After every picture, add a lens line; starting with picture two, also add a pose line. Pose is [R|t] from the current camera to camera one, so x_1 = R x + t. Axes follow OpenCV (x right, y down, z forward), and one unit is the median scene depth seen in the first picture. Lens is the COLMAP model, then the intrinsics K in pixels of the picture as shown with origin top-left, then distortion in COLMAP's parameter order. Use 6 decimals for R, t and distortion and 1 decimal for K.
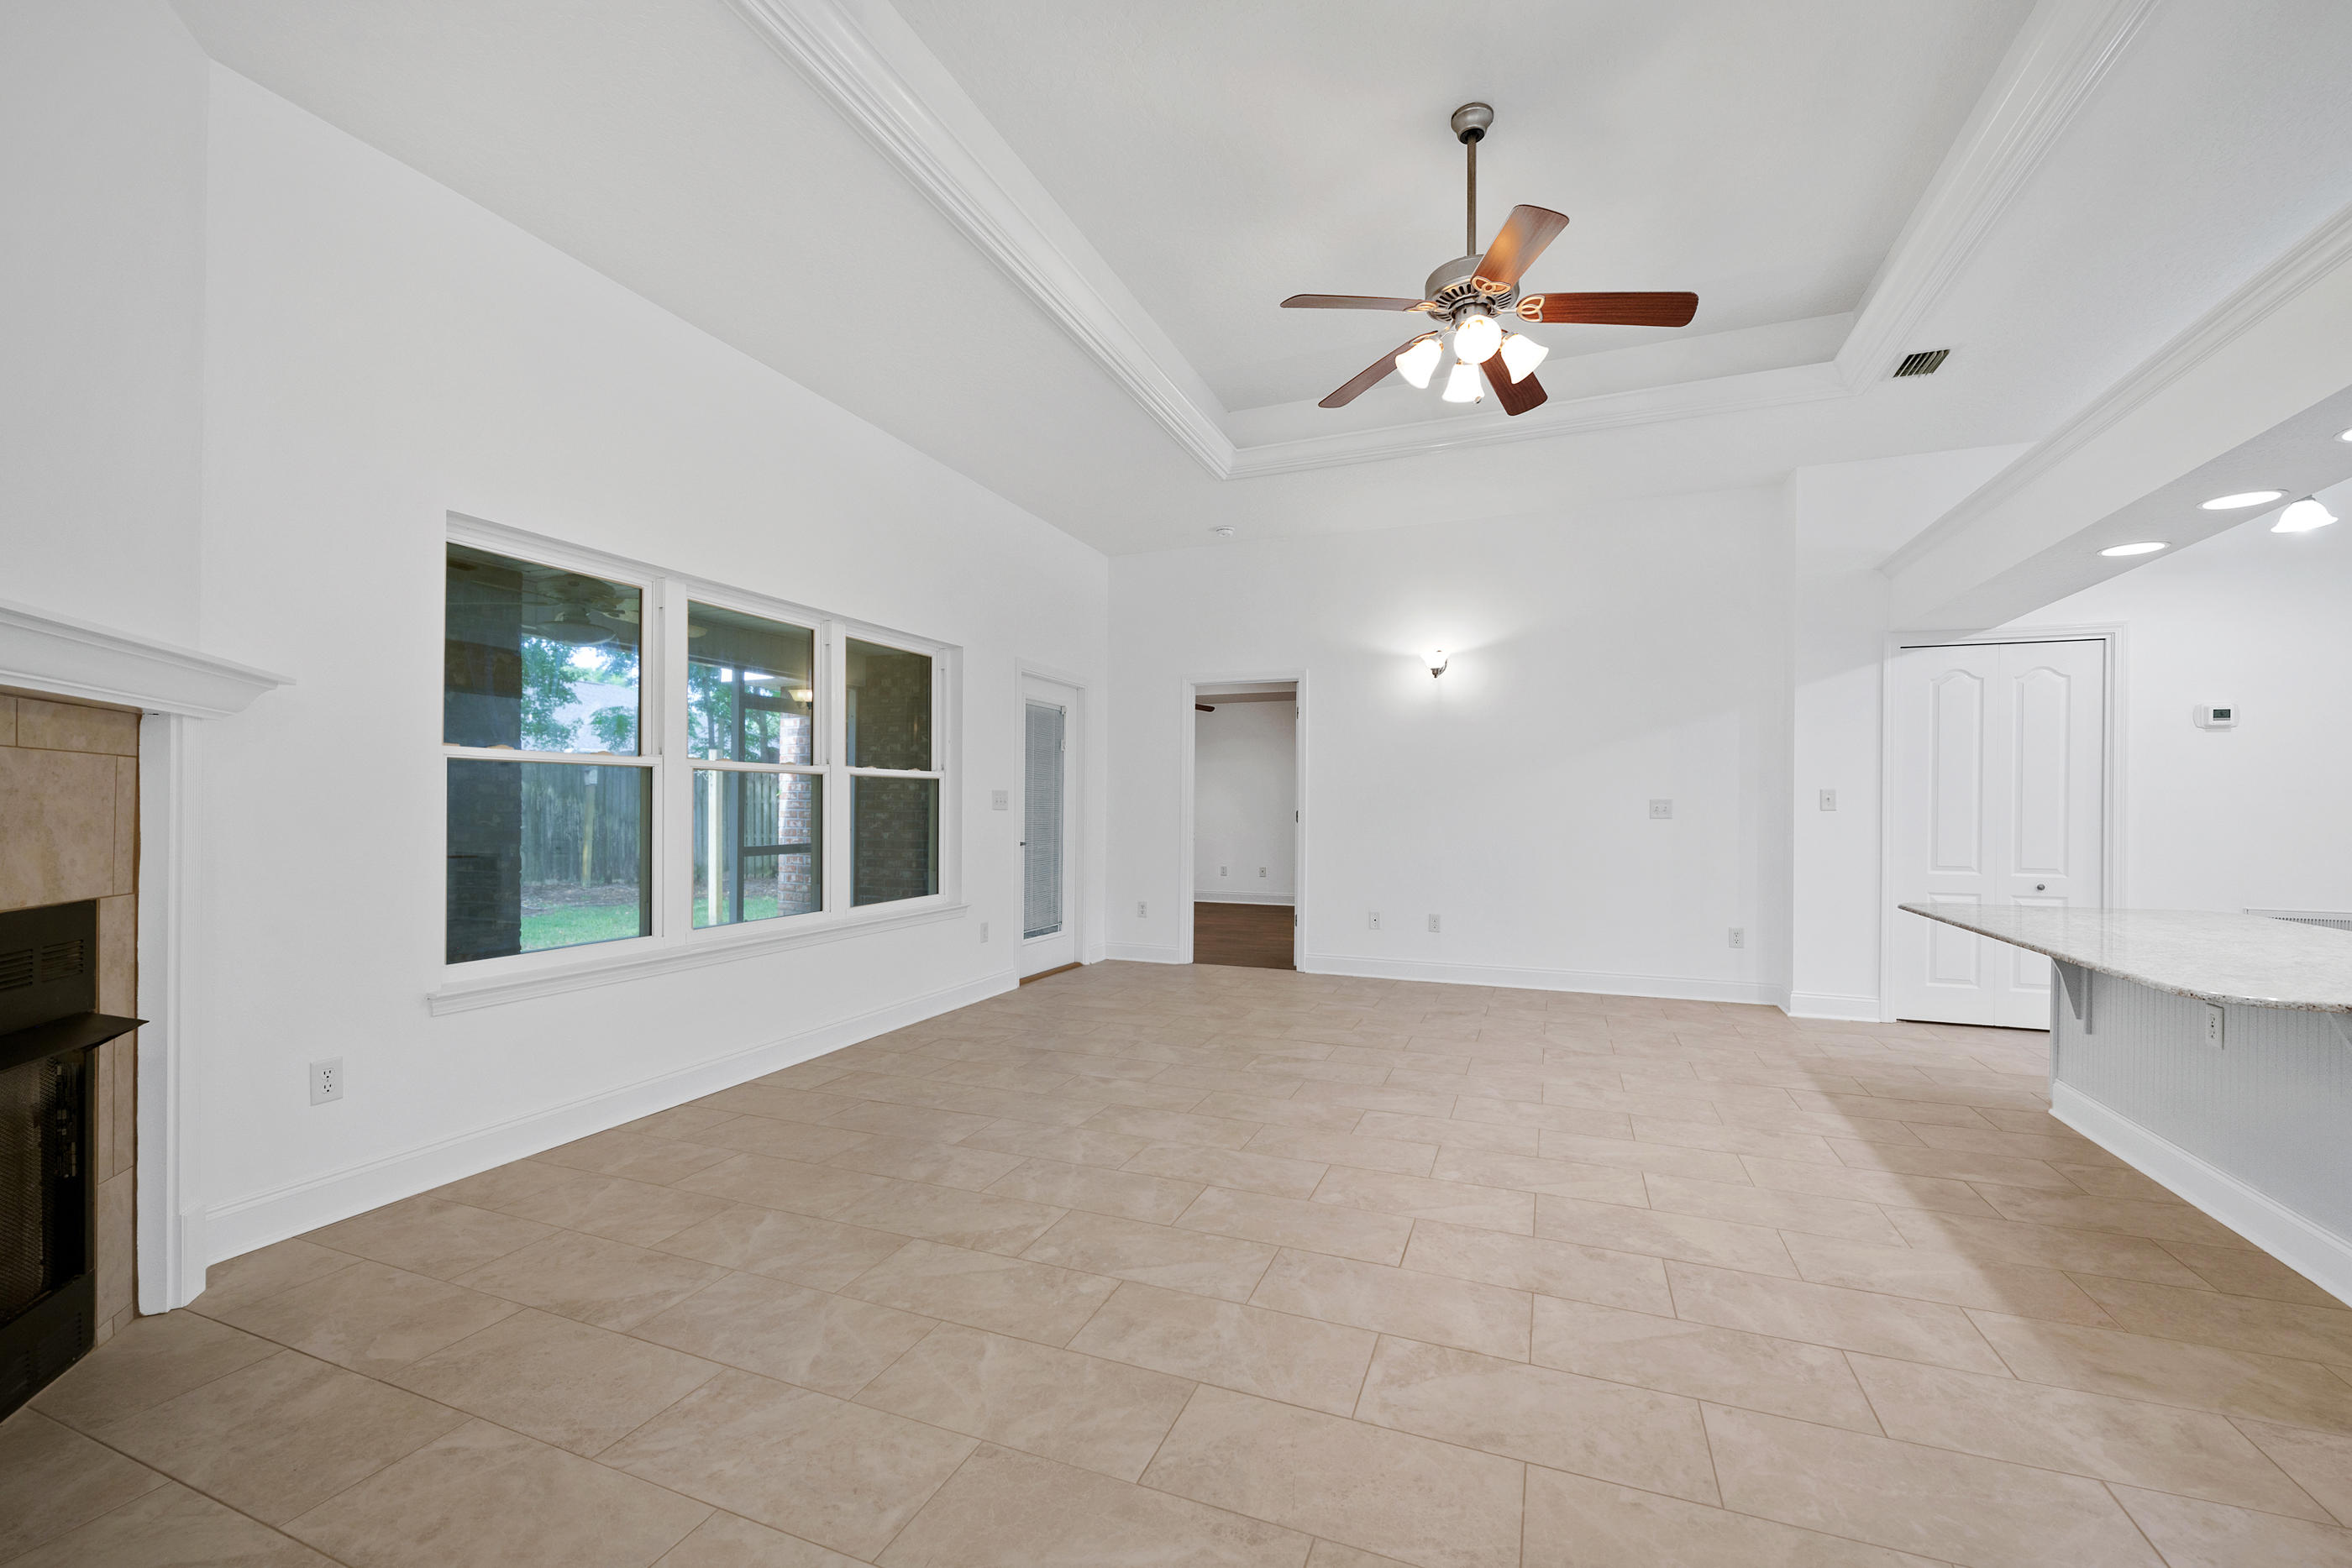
lens RADIAL K [[951.4, 0, 1173.5], [0, 951.4, 805.5], [0, 0, 1]] dist [0.005329, -0.005680]
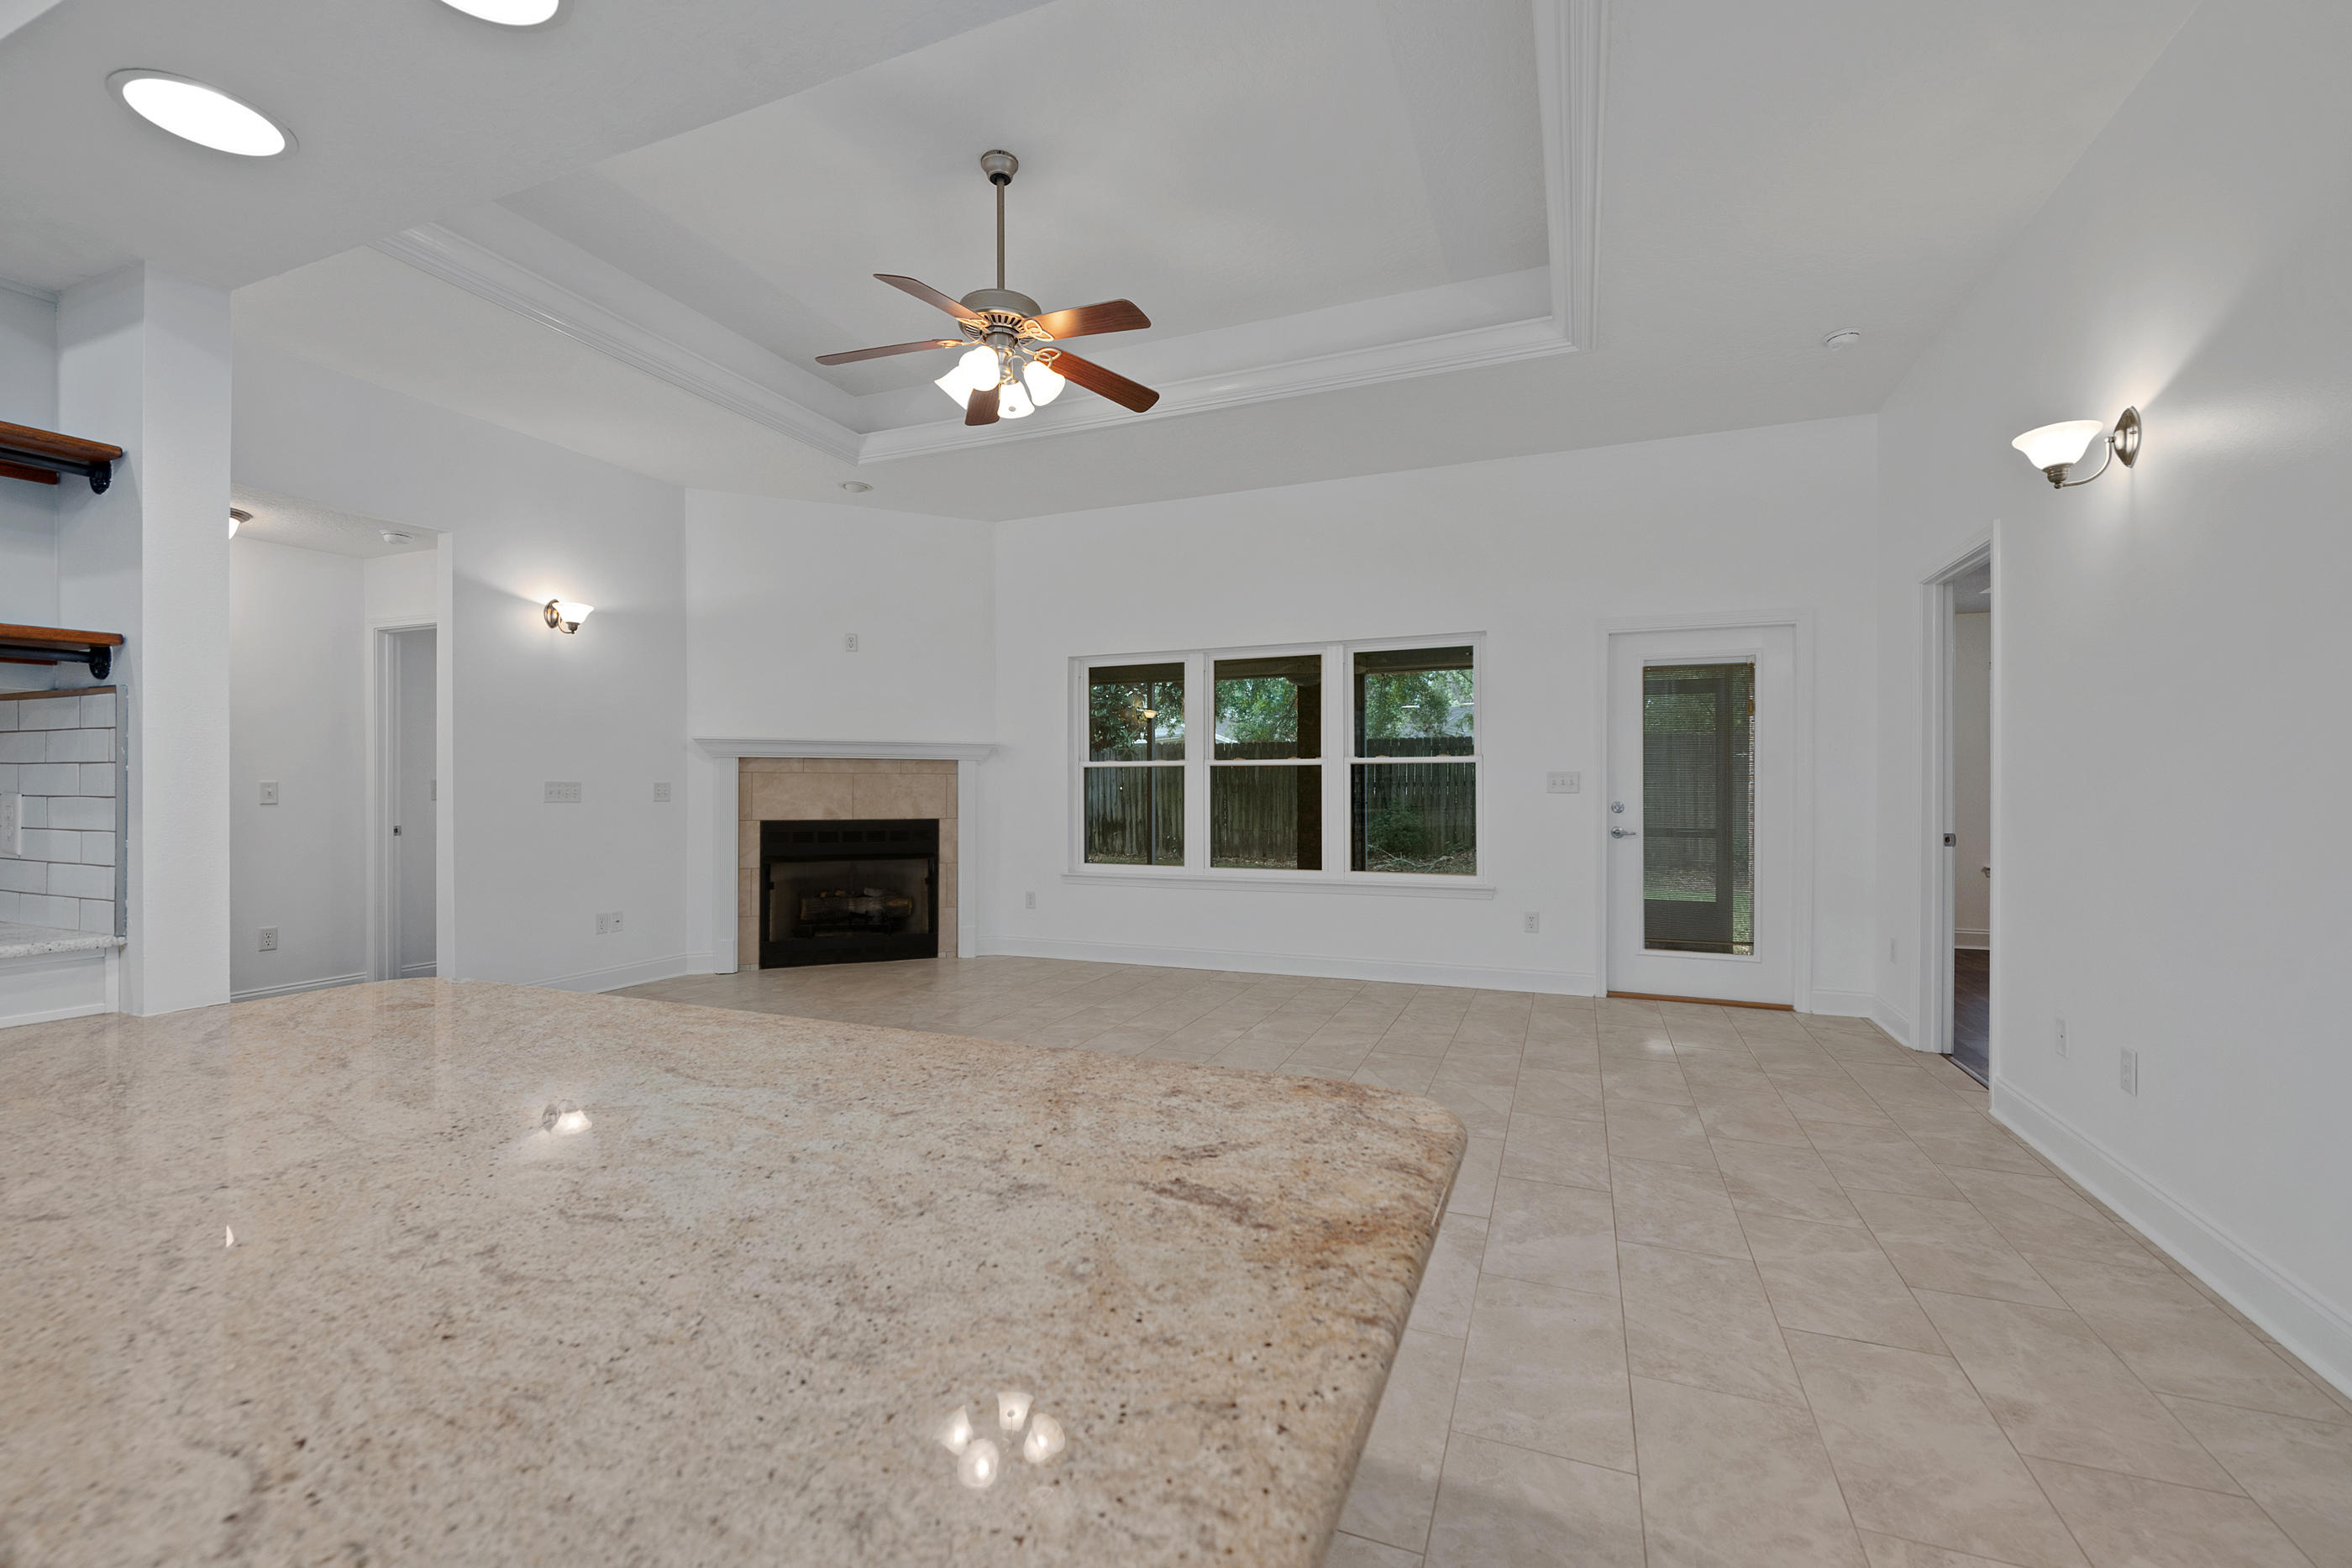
lens RADIAL K [[961.0, 0, 1178.7], [0, 961.0, 795.2], [0, 0, 1]] dist [0.002605, -0.005637]
pose [[-0.002414, 0.005579, -0.999982, 1.247324], [0.002106, 0.999982, 0.005574, 0.000703], [0.999995, -0.002093, -0.002425, 1.066096]]
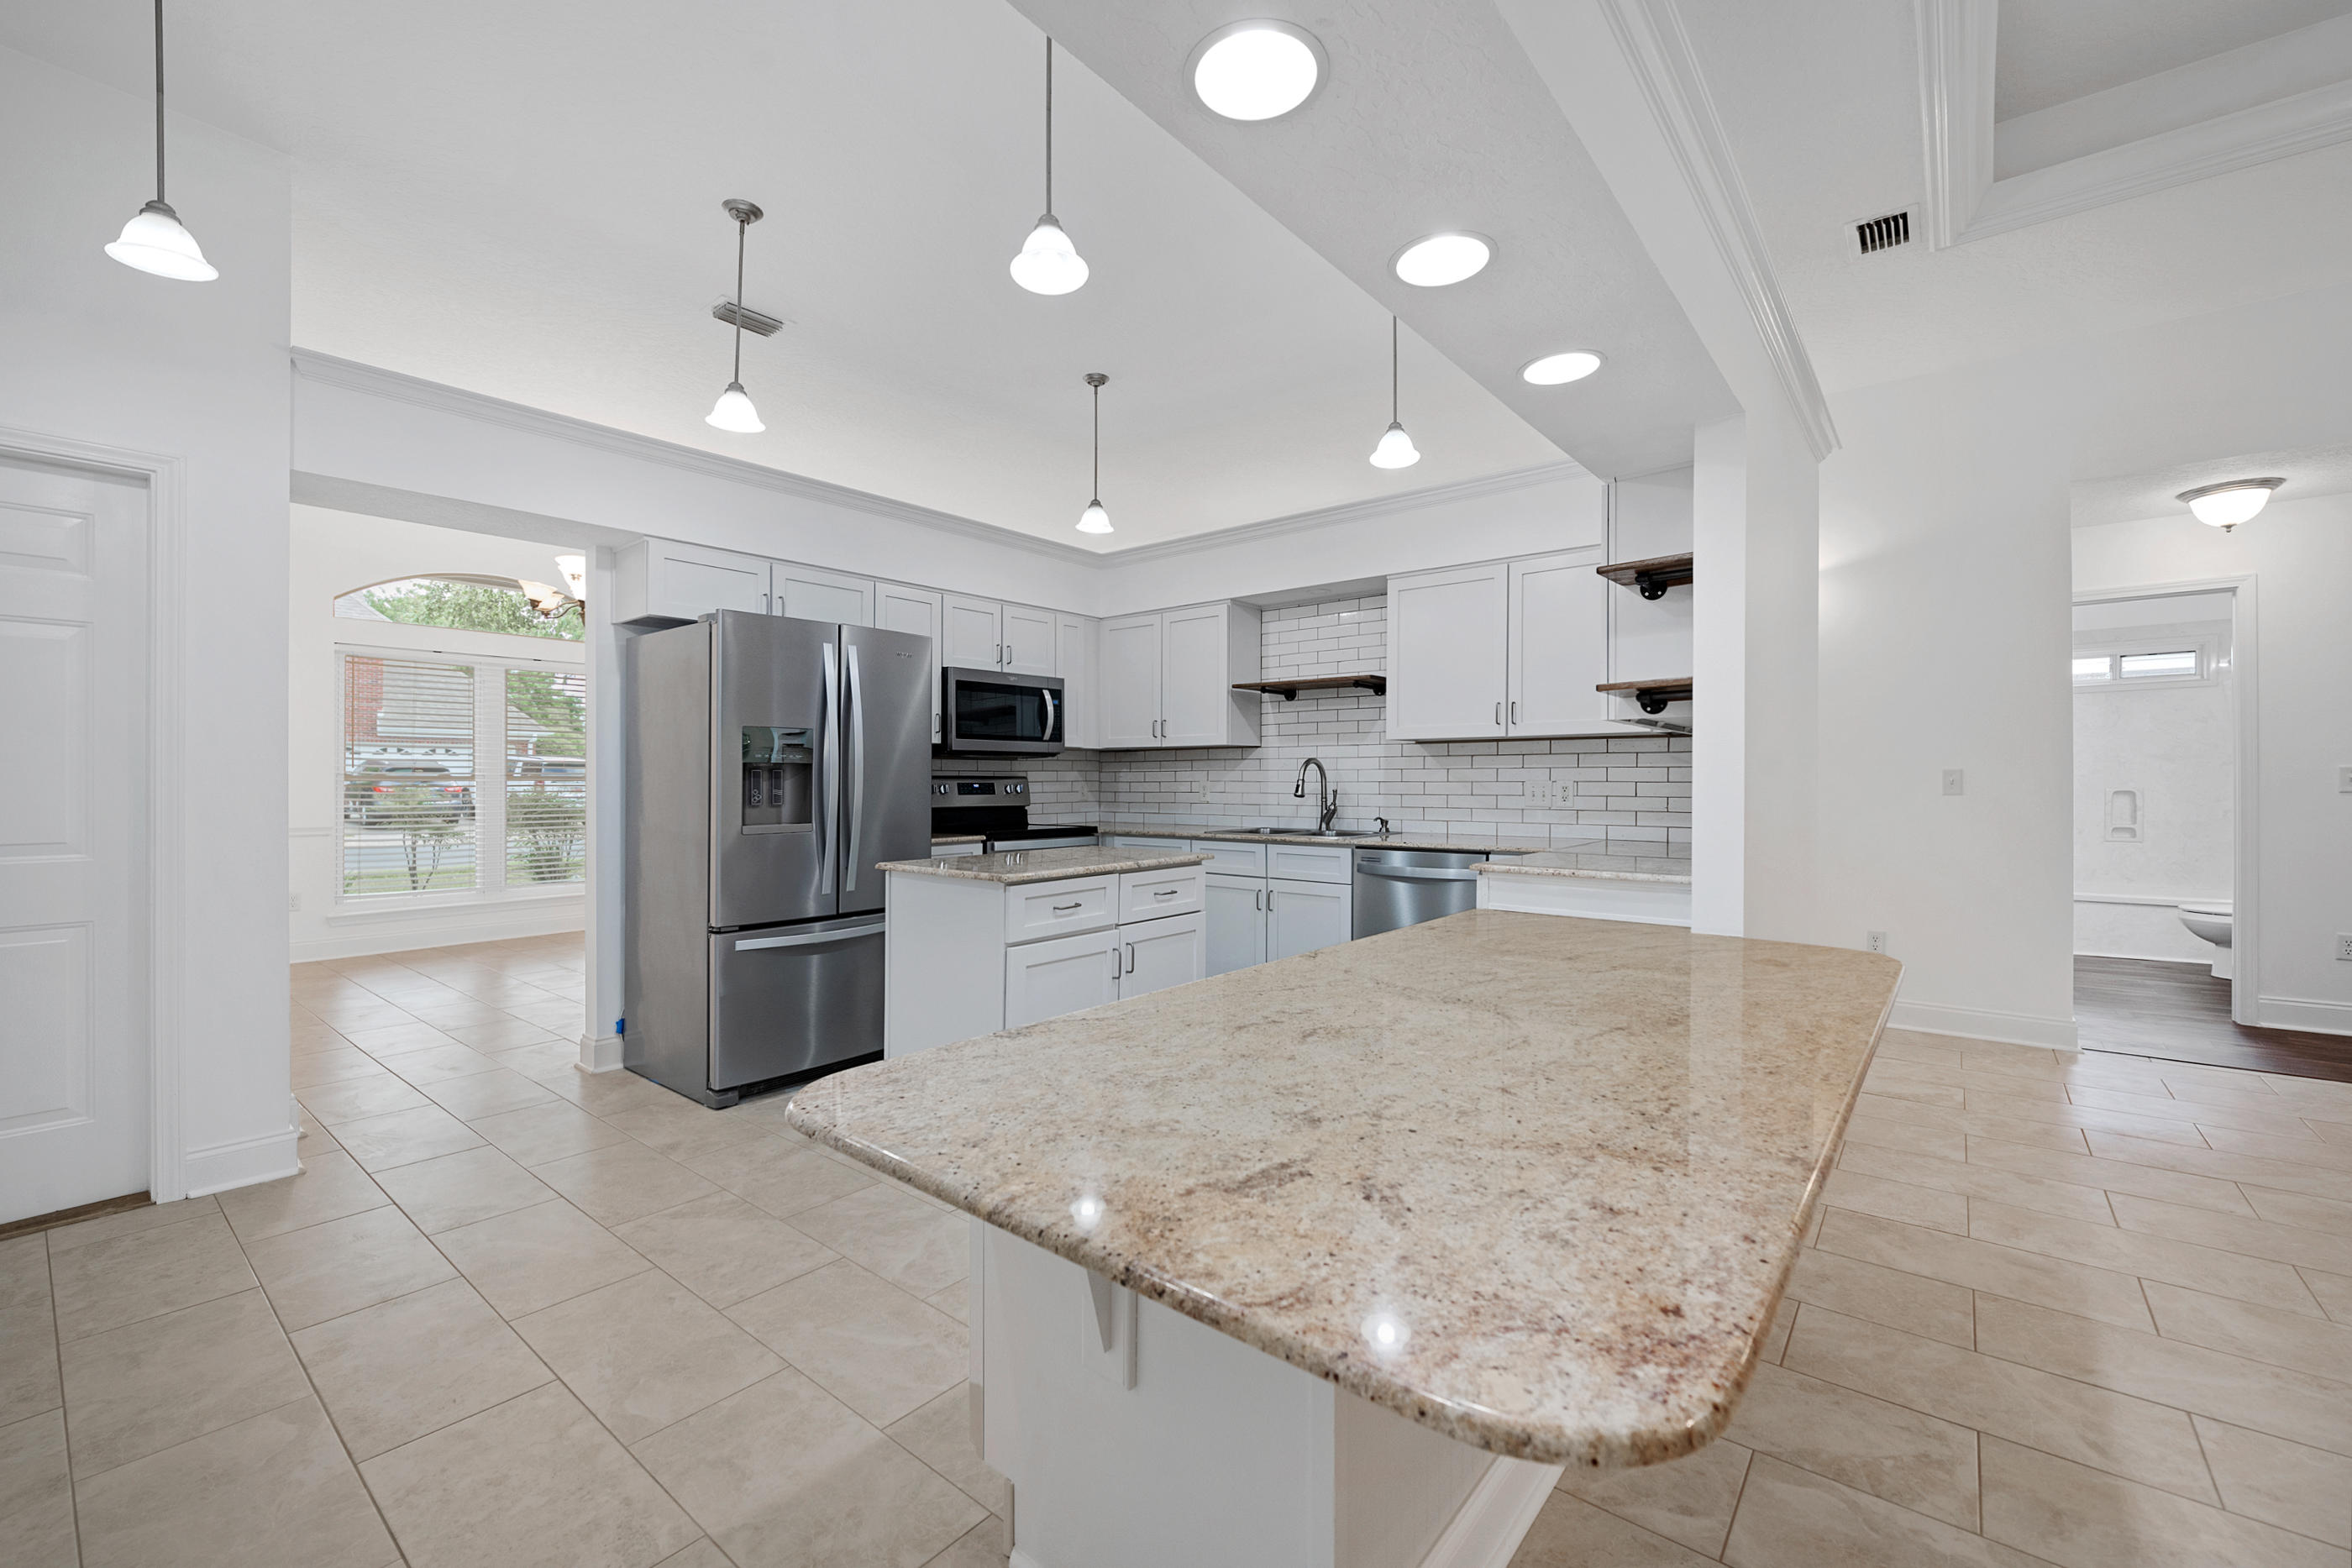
lens RADIAL K [[961.3, 0, 1185.1], [0, 961.3, 770.1], [0, 0, 1]] dist [0.000596, -0.004285]
pose [[-0.956191, 0.002898, 0.292730, 0.911529], [0.000059, 0.999953, -0.009708, -0.001358], [-0.292744, -0.009265, -0.956146, 1.352499]]
